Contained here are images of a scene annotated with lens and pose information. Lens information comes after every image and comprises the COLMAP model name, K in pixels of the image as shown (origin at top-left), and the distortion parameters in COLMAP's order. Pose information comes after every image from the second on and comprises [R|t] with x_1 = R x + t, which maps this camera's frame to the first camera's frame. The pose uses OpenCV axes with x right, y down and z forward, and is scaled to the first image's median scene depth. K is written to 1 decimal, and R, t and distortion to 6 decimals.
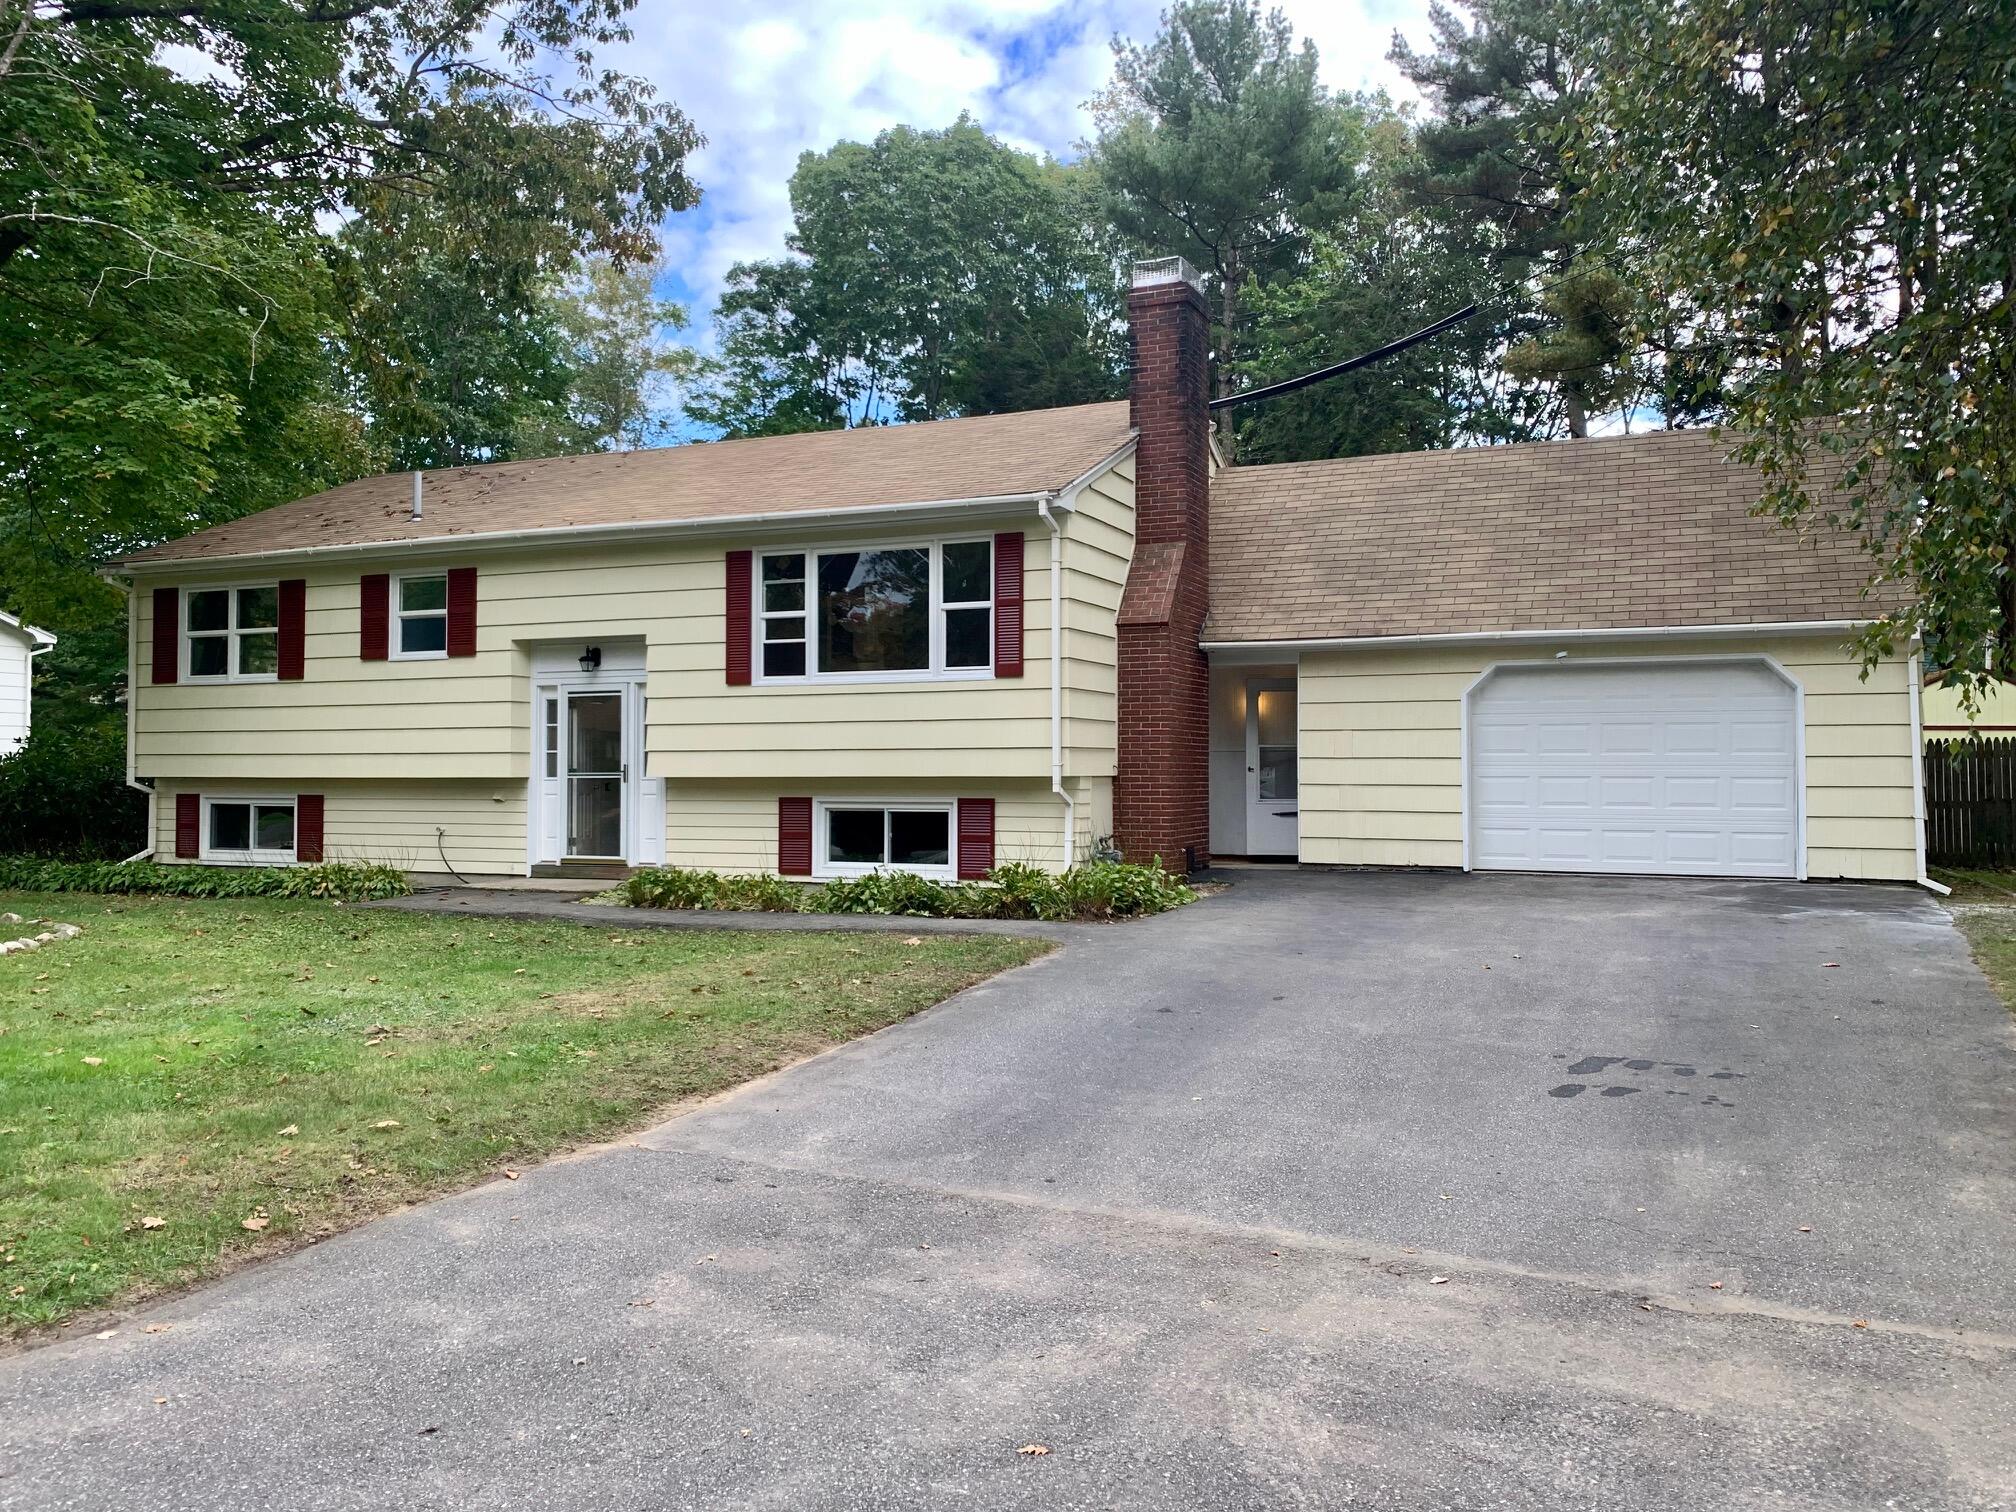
lens RADIAL K [[1502.1, 0, 1008.0], [0, 1502.1, 756.0], [0, 0, 1]] dist [0.147521, -0.331371]
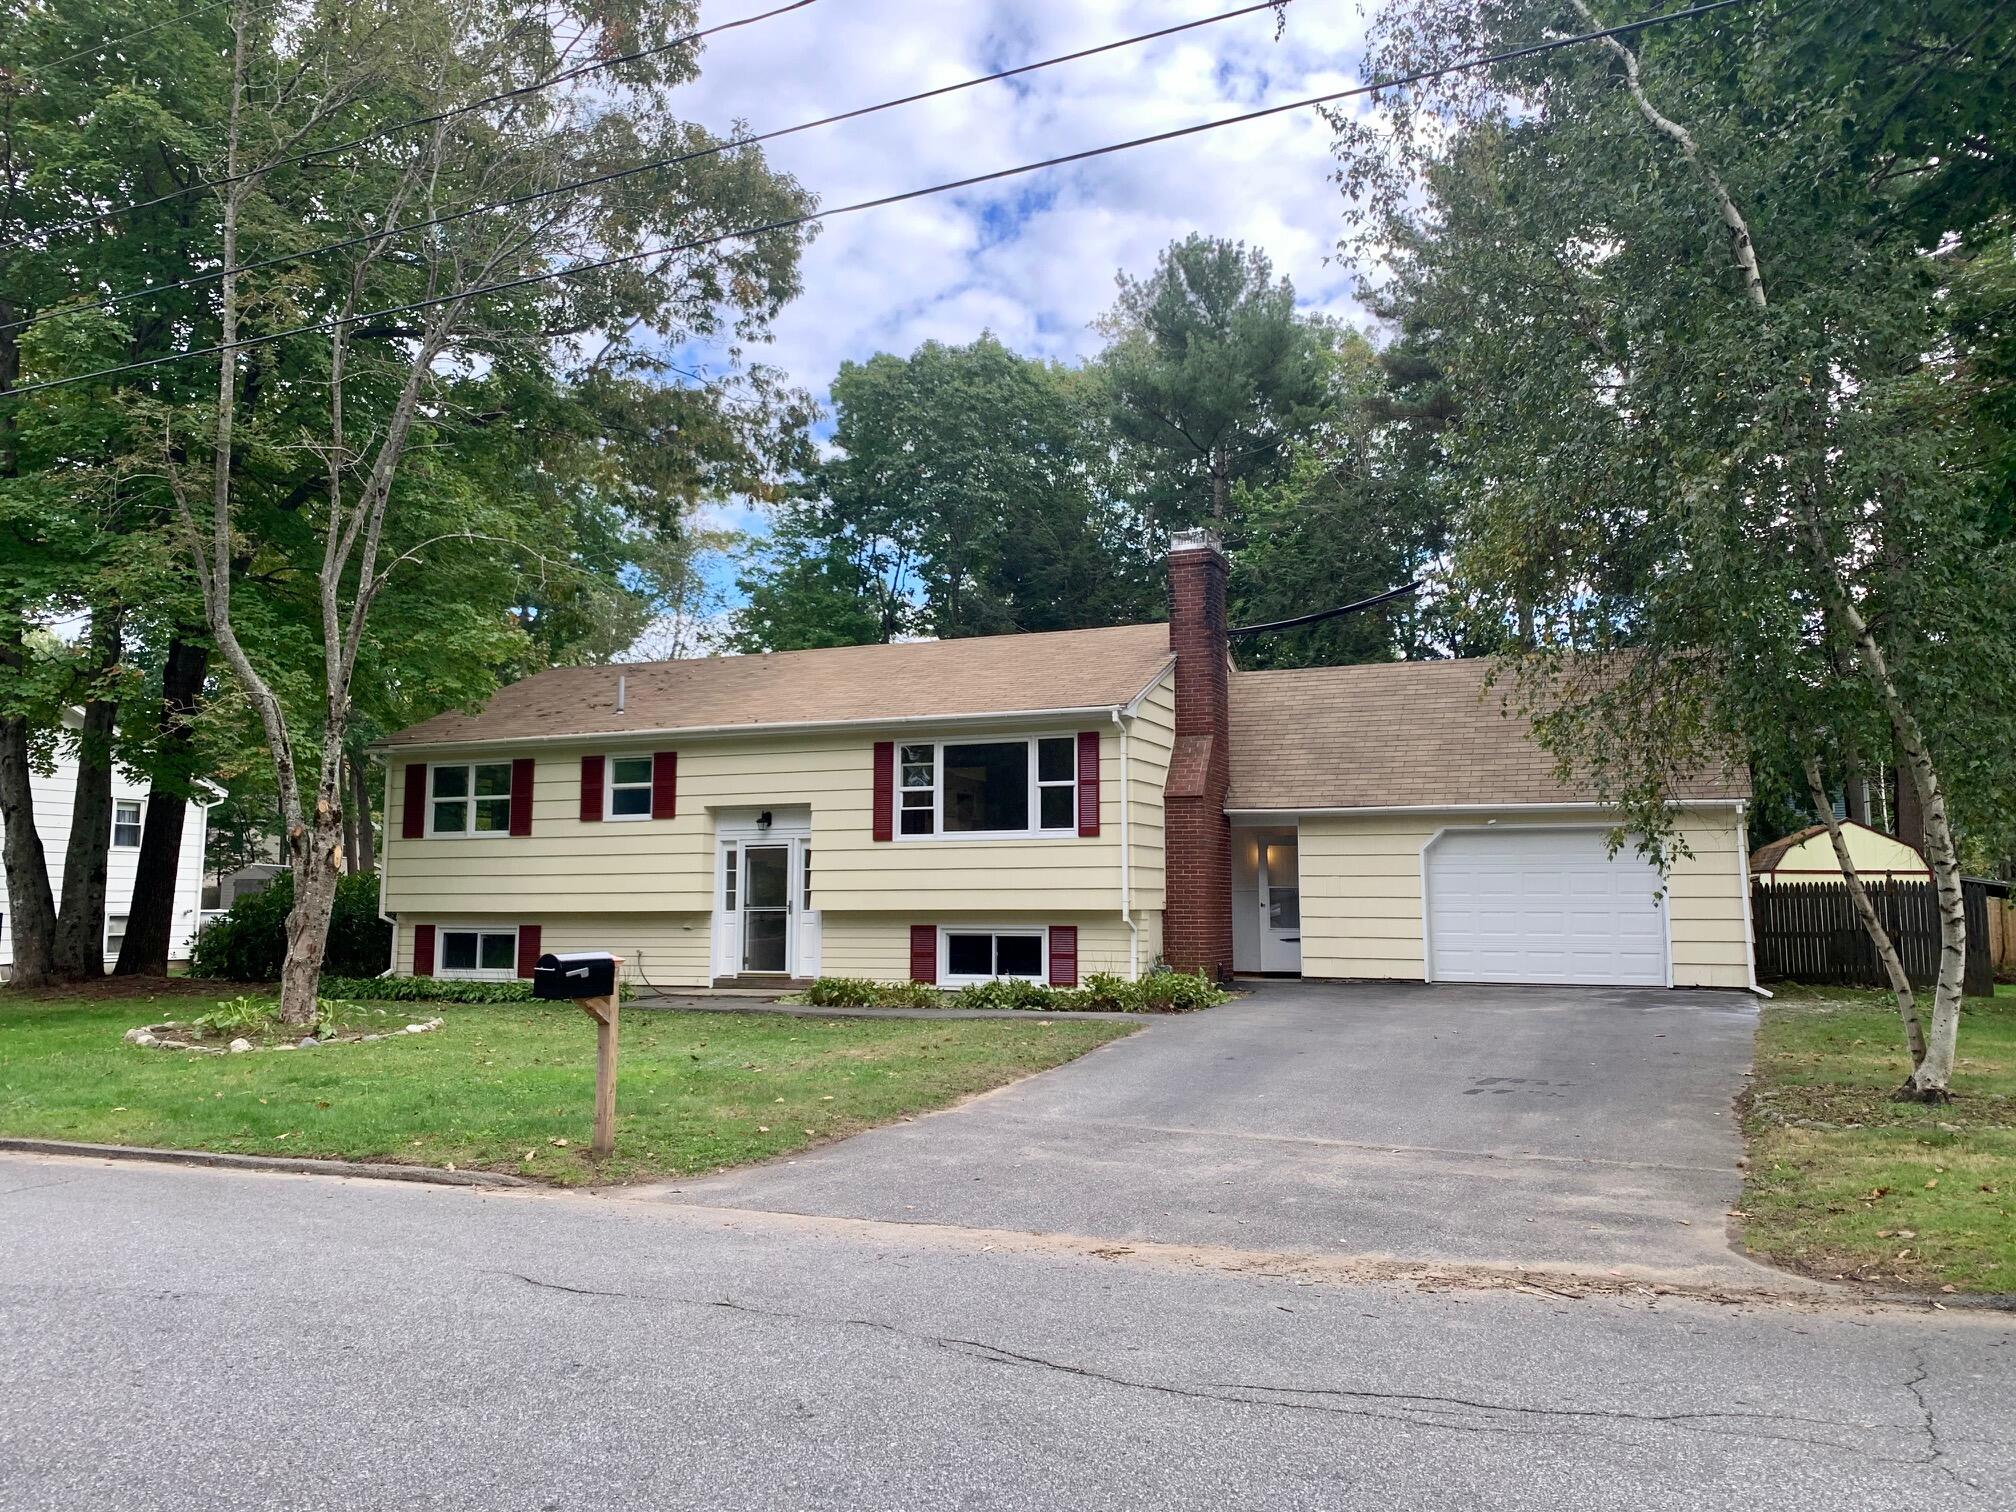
lens RADIAL K [[1488.6, 0, 1008.0], [0, 1488.6, 756.0], [0, 0, 1]] dist [0.169505, -0.430748]
pose [[0.999930, 0.002267, 0.011599, -0.078128], [-0.001210, 0.995913, -0.090306, -0.002483], [-0.011757, 0.090285, 0.995847, -0.314366]]
